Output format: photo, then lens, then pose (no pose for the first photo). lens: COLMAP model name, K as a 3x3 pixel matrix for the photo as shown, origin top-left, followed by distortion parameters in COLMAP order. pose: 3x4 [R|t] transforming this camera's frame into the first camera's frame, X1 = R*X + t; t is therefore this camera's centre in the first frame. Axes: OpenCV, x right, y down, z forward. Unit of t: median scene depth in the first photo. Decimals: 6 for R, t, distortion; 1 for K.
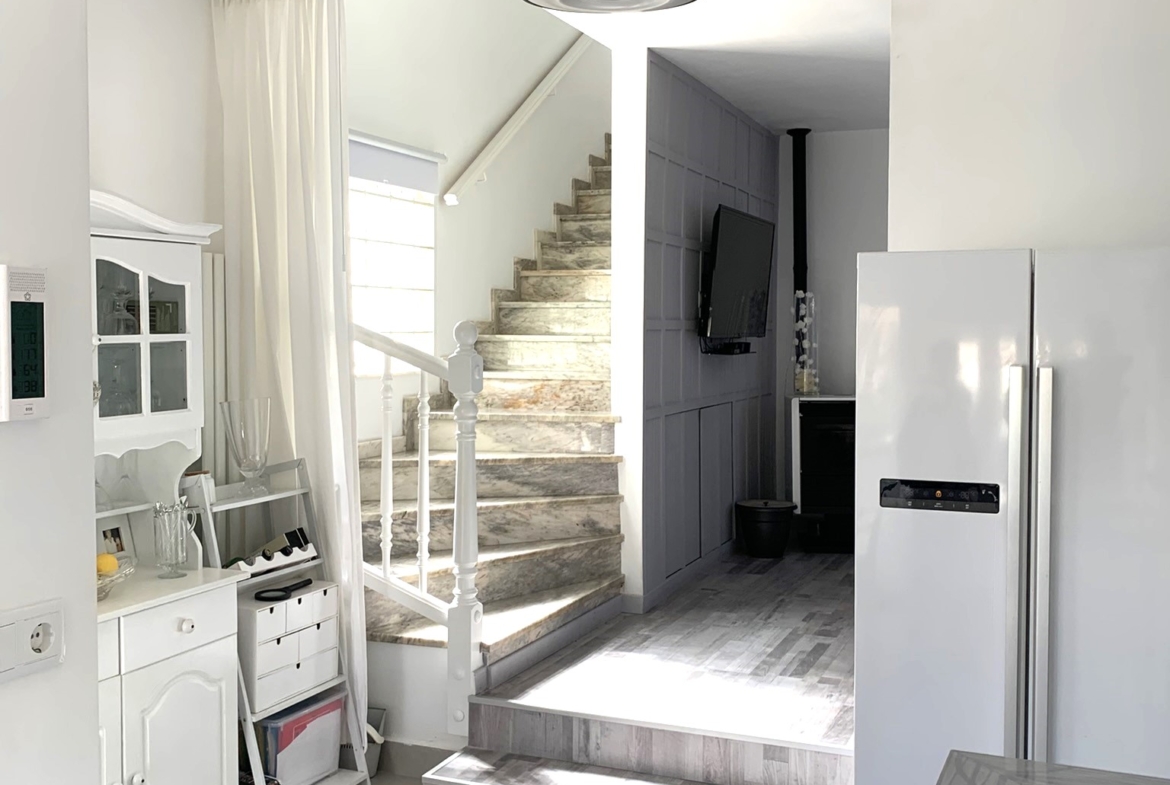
lens RADIAL K [[1189.2, 0, 585.0], [0, 1189.2, 392.5], [0, 0, 1]] dist [0.053556, -0.184438]
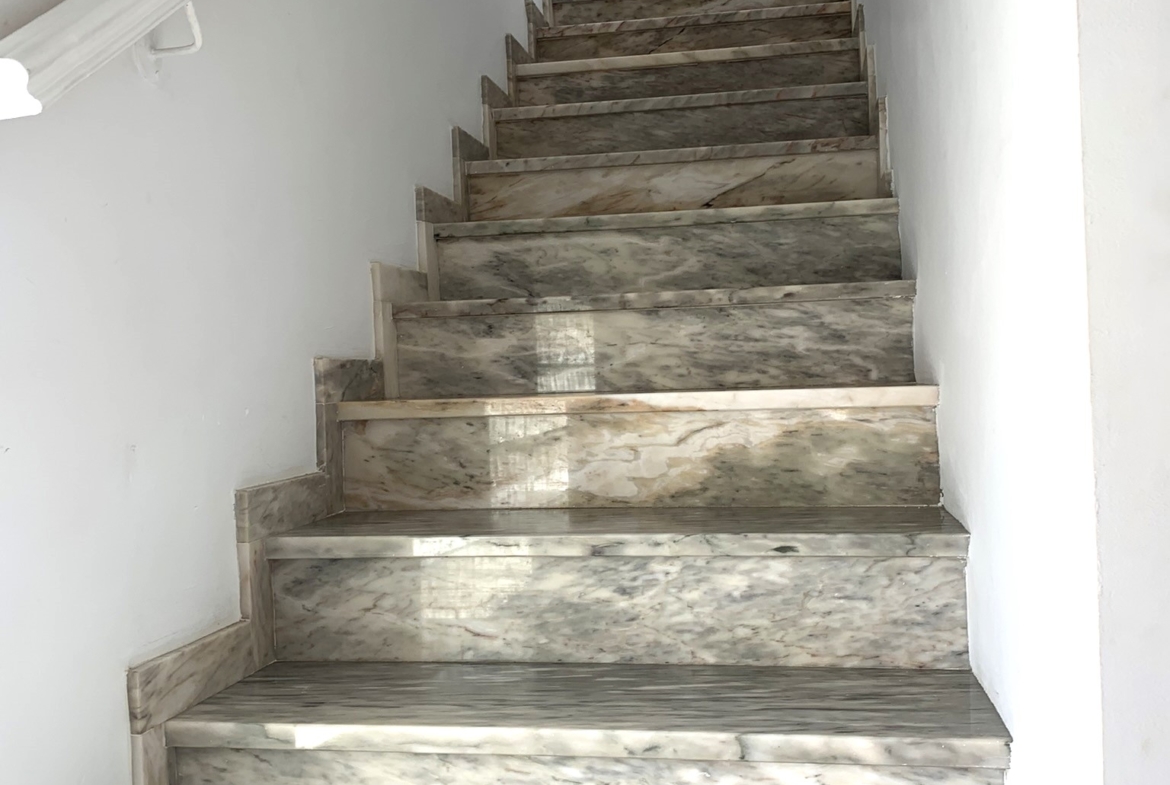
lens RADIAL K [[1189.2, 0, 585.0], [0, 1189.2, 392.5], [0, 0, 1]] dist [0.053556, -0.184438]
pose [[0.977116, -0.040096, 0.208893, -0.054493], [0.049972, 0.997858, -0.042215, -0.087053], [-0.206753, 0.051688, 0.977027, 0.685767]]
